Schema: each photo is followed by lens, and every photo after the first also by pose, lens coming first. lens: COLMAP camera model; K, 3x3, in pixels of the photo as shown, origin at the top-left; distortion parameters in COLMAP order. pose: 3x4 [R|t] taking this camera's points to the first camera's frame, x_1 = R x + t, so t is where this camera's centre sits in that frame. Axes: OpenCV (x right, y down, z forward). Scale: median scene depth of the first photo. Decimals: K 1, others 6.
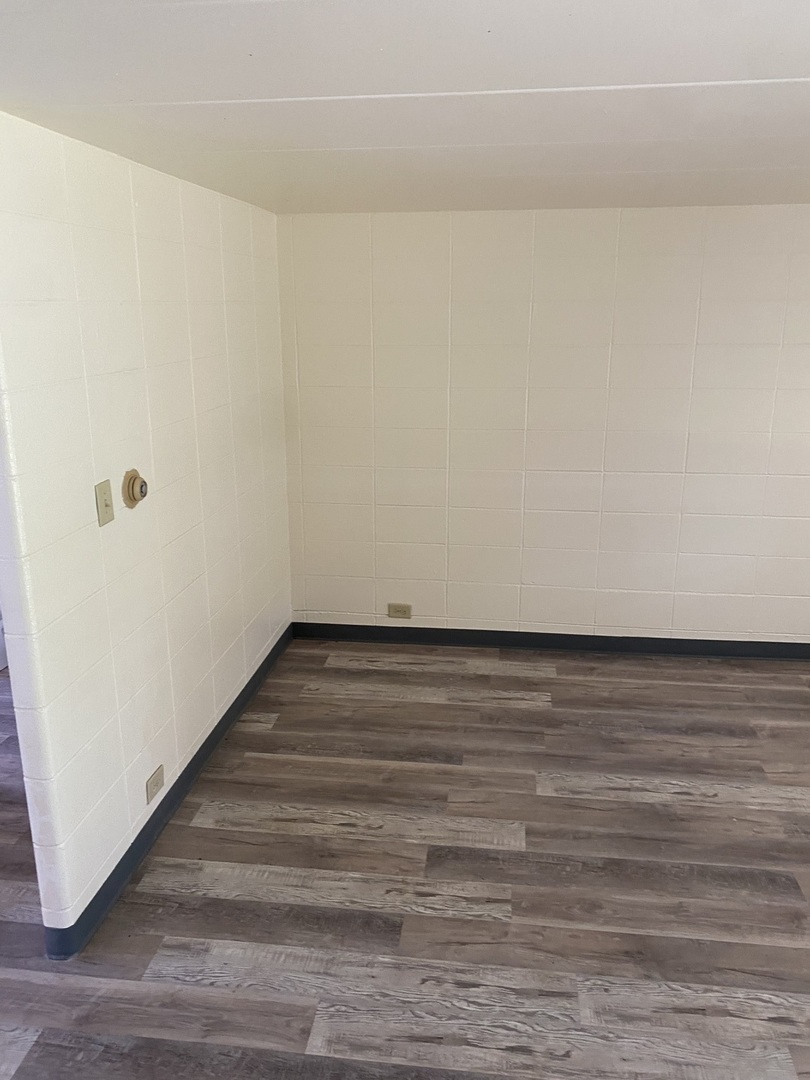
lens RADIAL K [[821.7, 0, 405.8], [0, 821.7, 522.2], [0, 0, 1]] dist [0.008232, -0.002901]
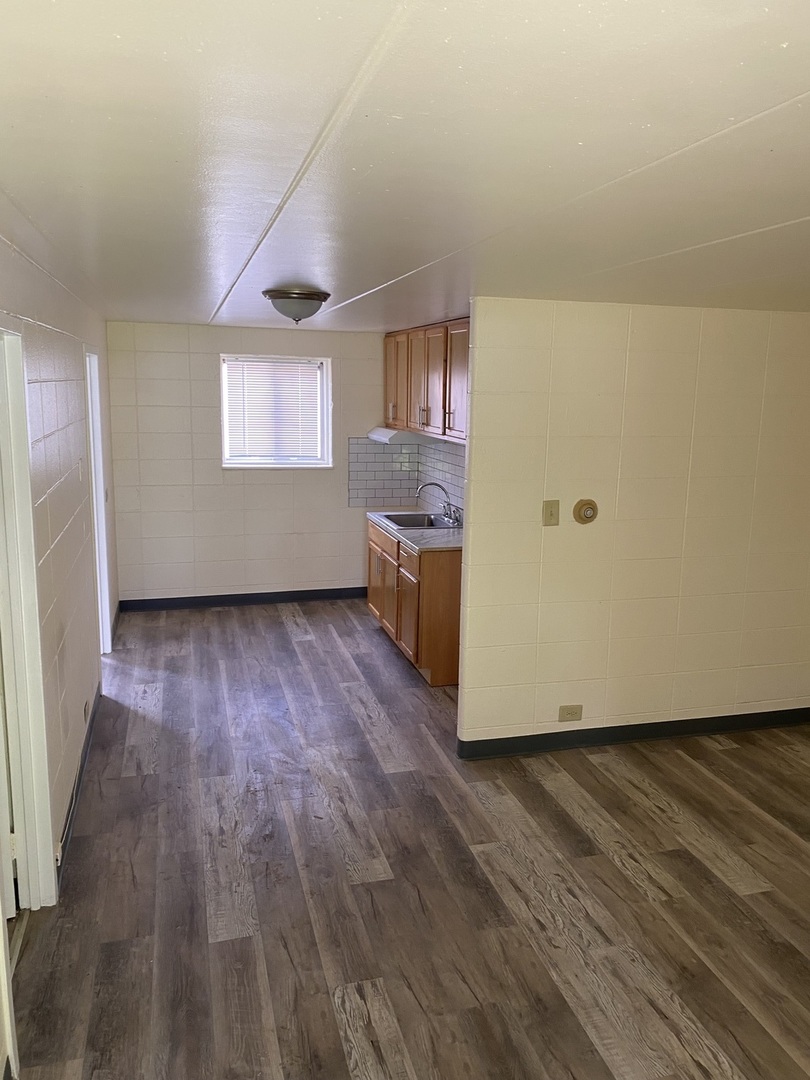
lens RADIAL K [[813.5, 0, 442.4], [0, 813.5, 530.7], [0, 0, 1]] dist [-0.000481, -0.005518]
pose [[0.422827, 0.172629, -0.889616, 0.704186], [-0.262188, 0.963007, 0.062254, -0.023674], [0.867453, 0.206924, 0.452447, 0.061587]]
